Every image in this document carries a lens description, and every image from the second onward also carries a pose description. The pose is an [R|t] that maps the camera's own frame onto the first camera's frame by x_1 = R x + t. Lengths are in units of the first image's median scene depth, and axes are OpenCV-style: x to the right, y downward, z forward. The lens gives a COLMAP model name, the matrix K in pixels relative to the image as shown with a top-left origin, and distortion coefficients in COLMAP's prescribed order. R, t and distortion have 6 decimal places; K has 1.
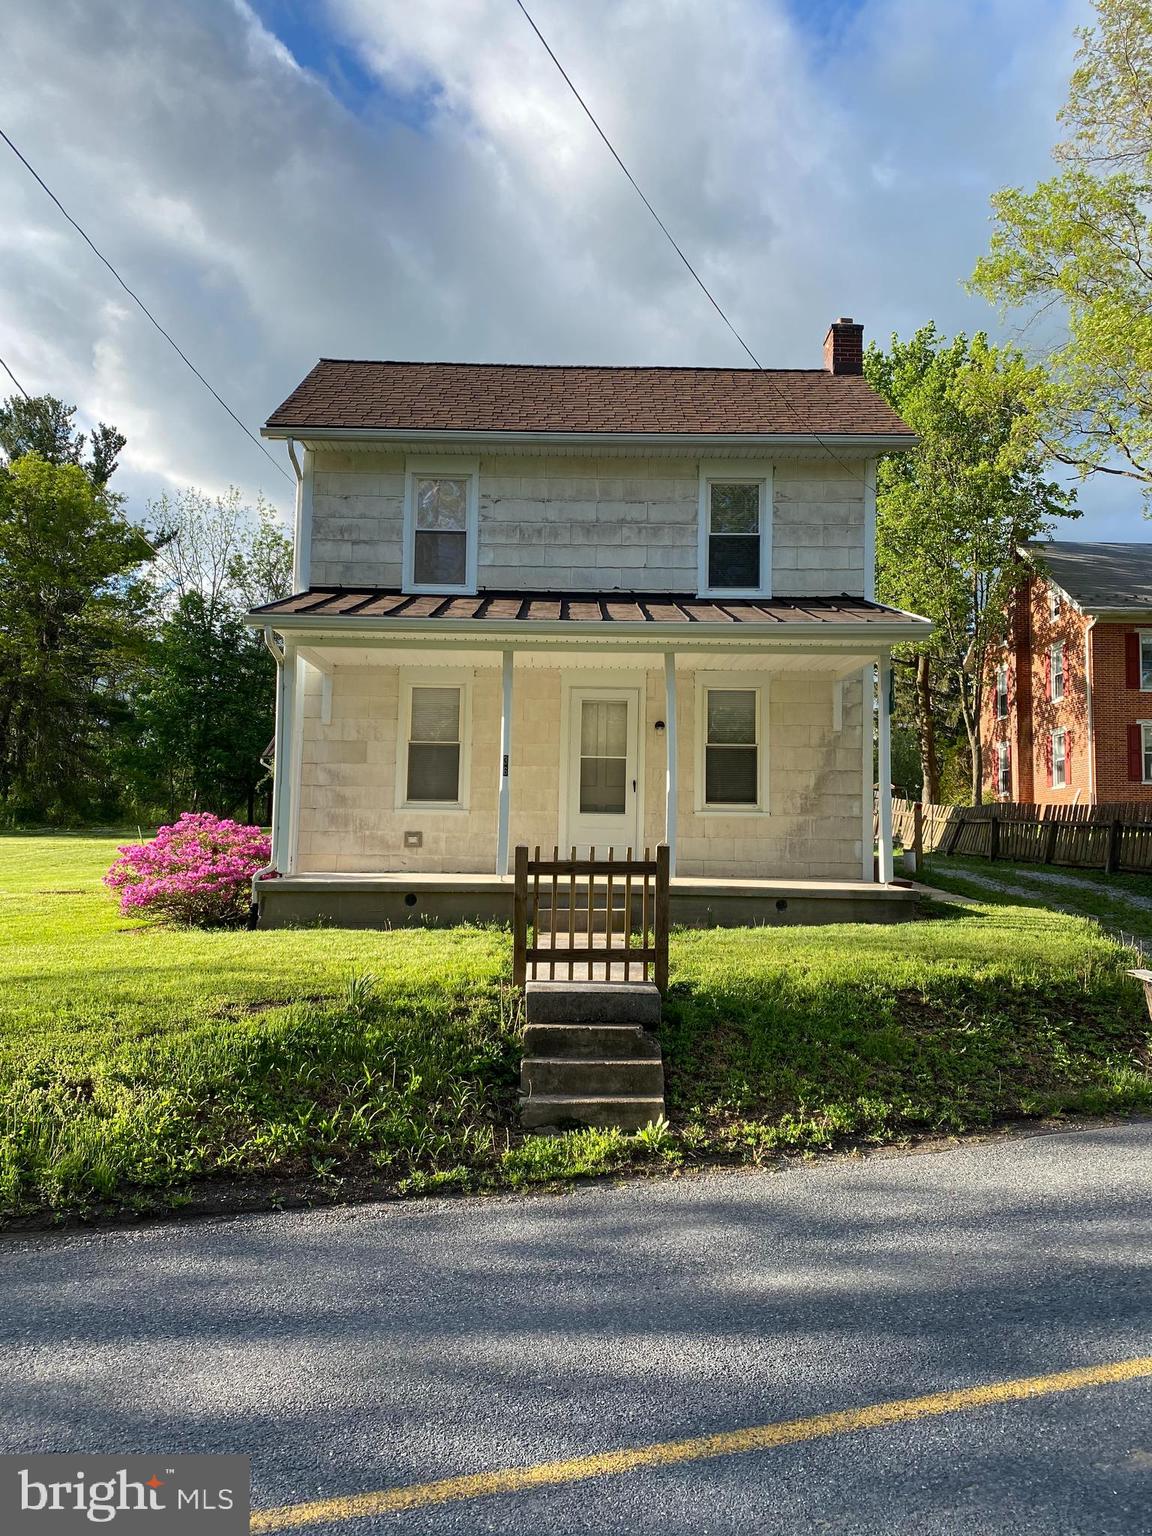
lens RADIAL K [[1174.8, 0, 576.9], [0, 1174.8, 776.2], [0, 0, 1]] dist [0.030698, -0.021543]
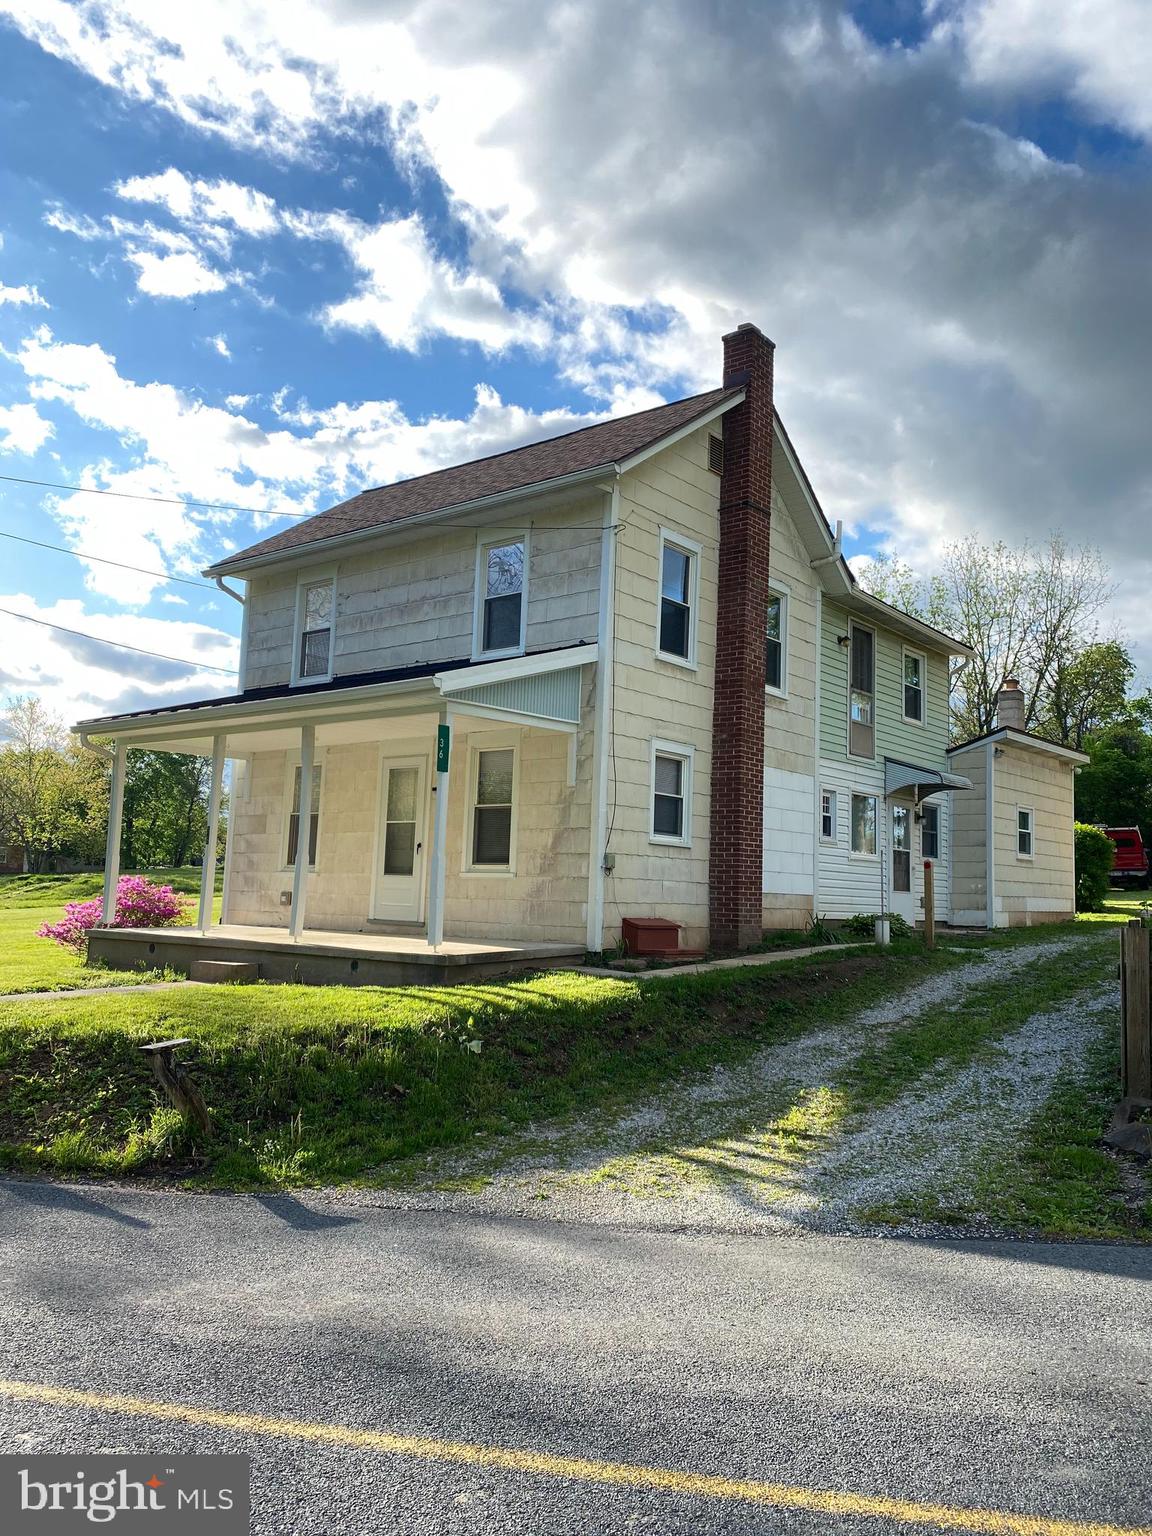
lens RADIAL K [[1174.8, 0, 578.1], [0, 1174.8, 758.6], [0, 0, 1]] dist [0.030698, -0.021543]
pose [[0.786740, -0.064795, -0.613874, 0.803416], [0.025107, 0.997012, -0.073059, 0.008597], [0.616774, 0.042065, 0.786016, 0.259886]]
